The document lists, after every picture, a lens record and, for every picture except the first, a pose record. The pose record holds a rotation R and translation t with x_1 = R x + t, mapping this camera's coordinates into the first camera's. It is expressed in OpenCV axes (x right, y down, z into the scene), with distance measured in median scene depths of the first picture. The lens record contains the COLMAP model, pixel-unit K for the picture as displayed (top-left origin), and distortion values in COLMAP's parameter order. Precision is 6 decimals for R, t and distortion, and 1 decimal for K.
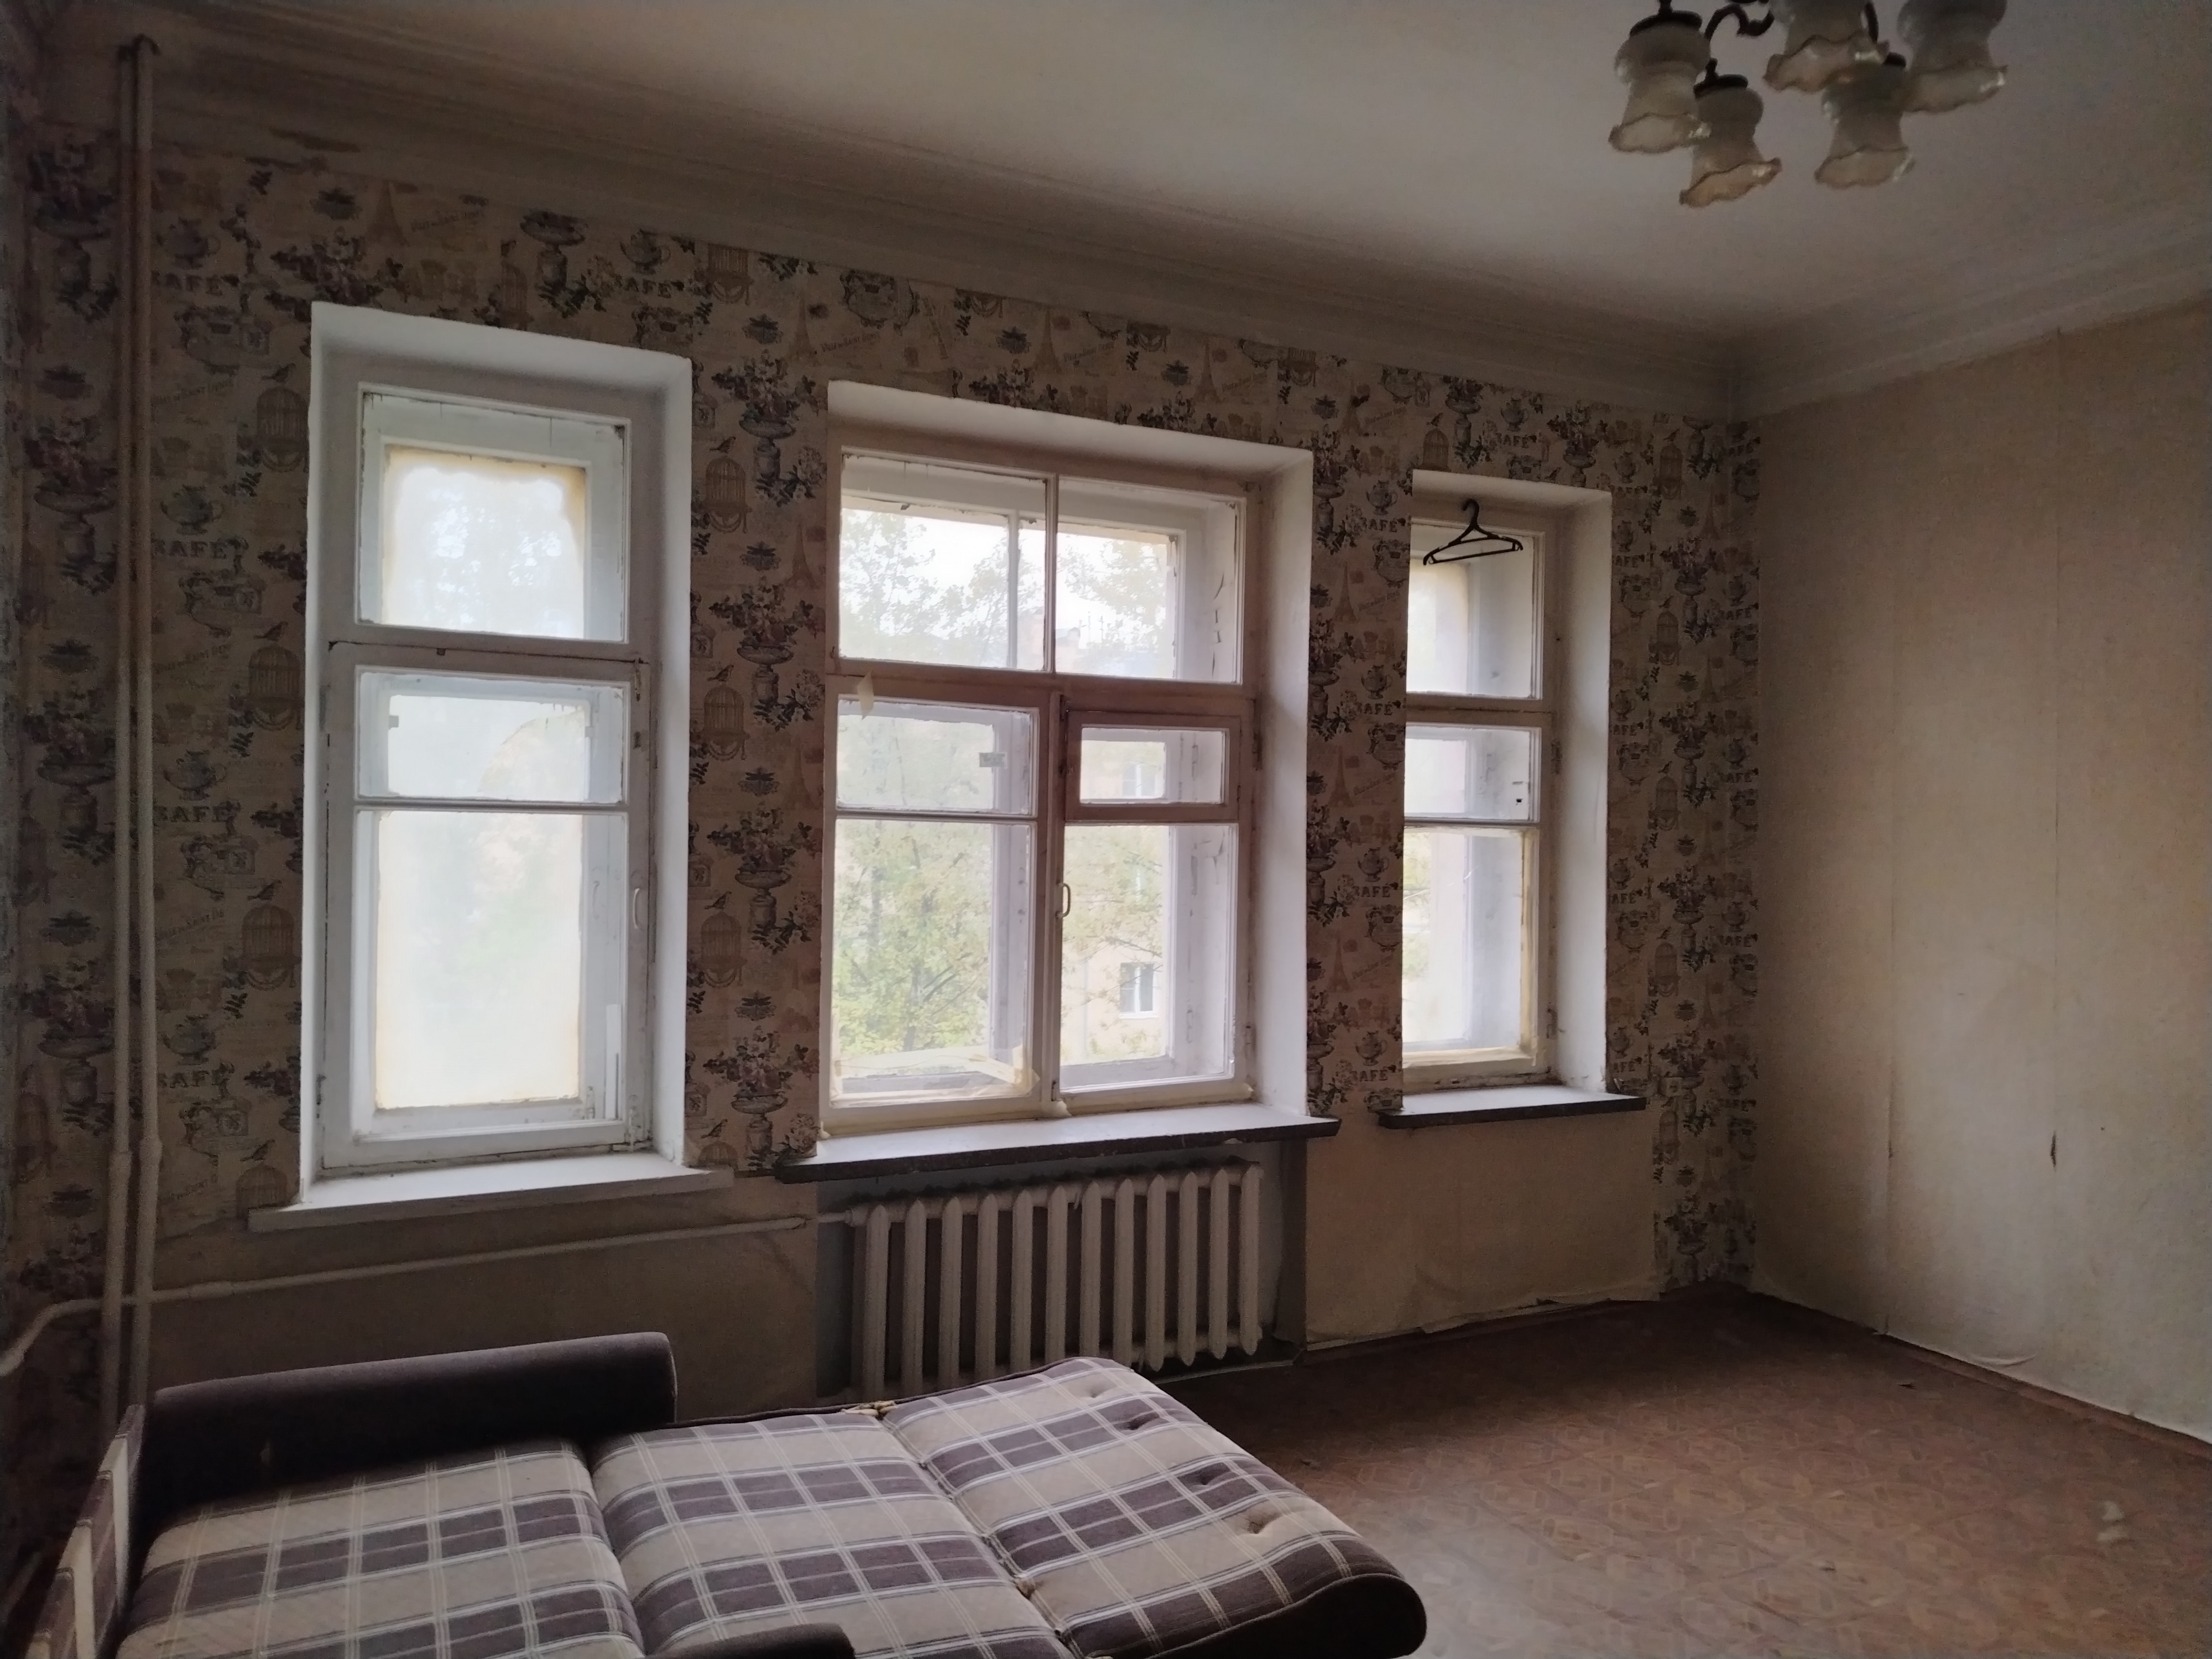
lens RADIAL K [[1582.8, 0, 1098.1], [0, 1582.8, 830.7], [0, 0, 1]] dist [0.022595, -0.030219]
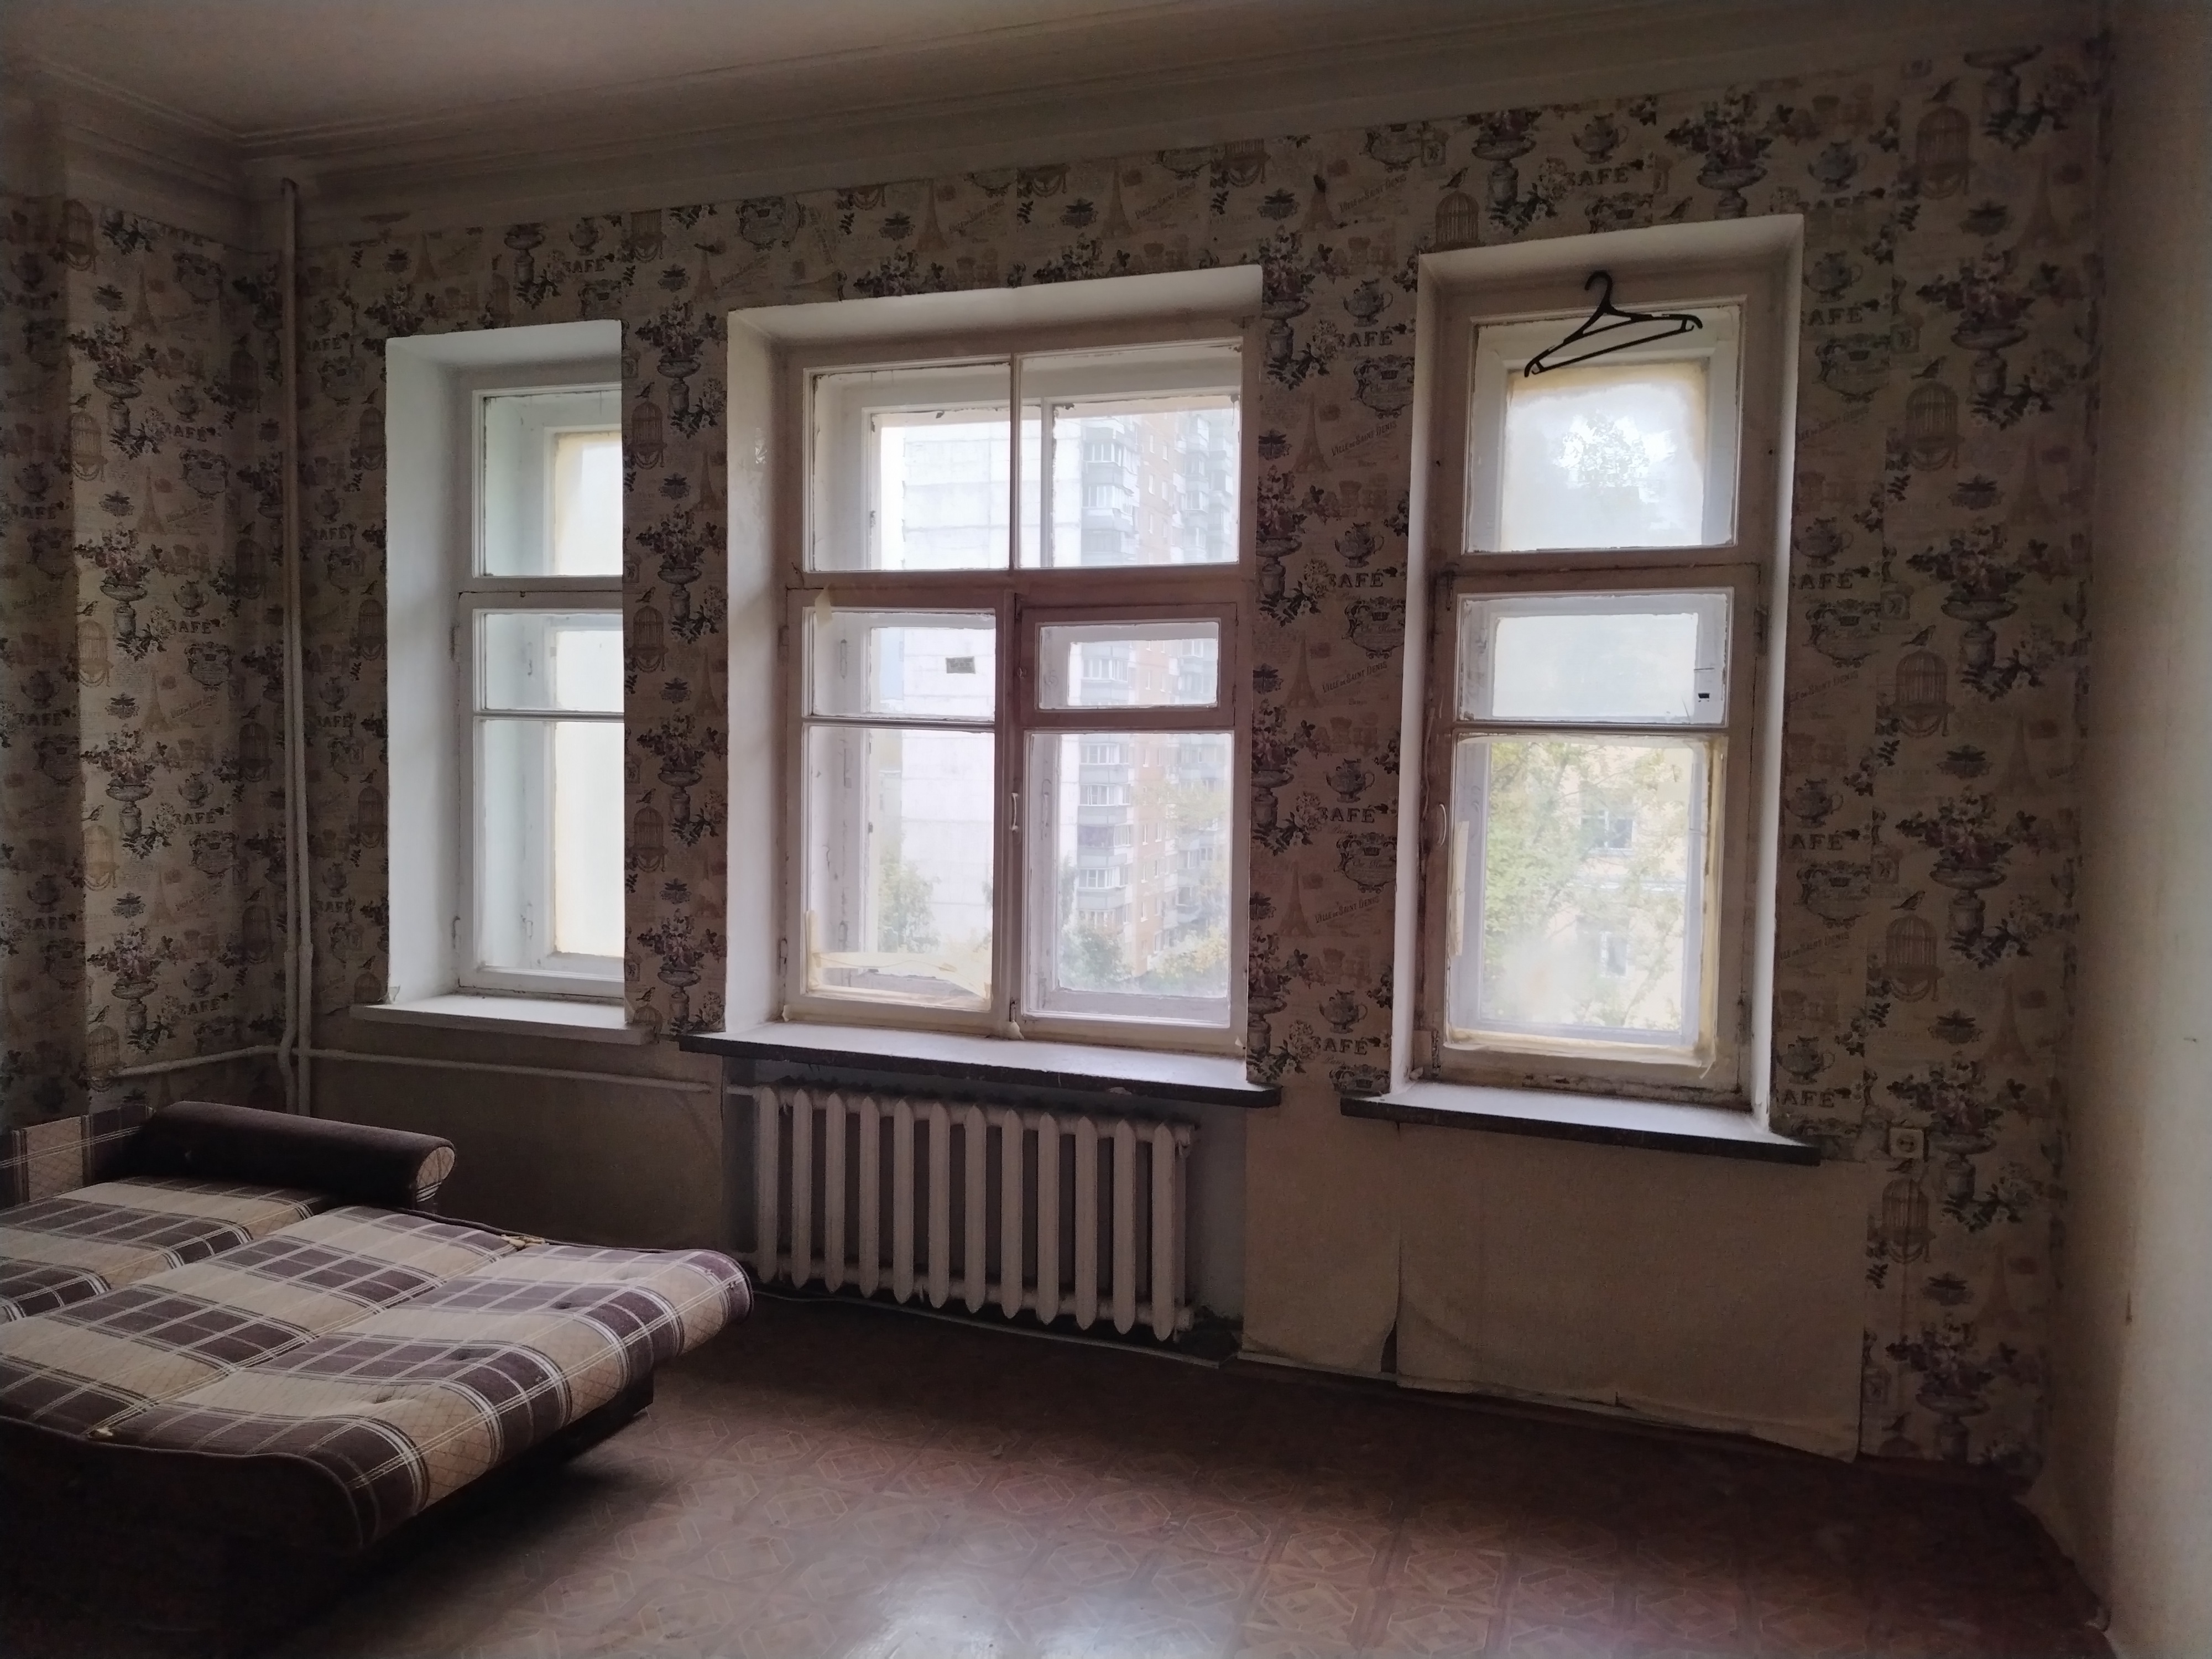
lens RADIAL K [[1582.8, 0, 1094.2], [0, 1582.8, 830.8], [0, 0, 1]] dist [0.022595, -0.030219]
pose [[0.681386, 0.040524, -0.730802, 0.697321], [-0.006863, 0.998776, 0.048985, 0.009404], [0.731893, -0.028362, 0.680830, 0.390651]]
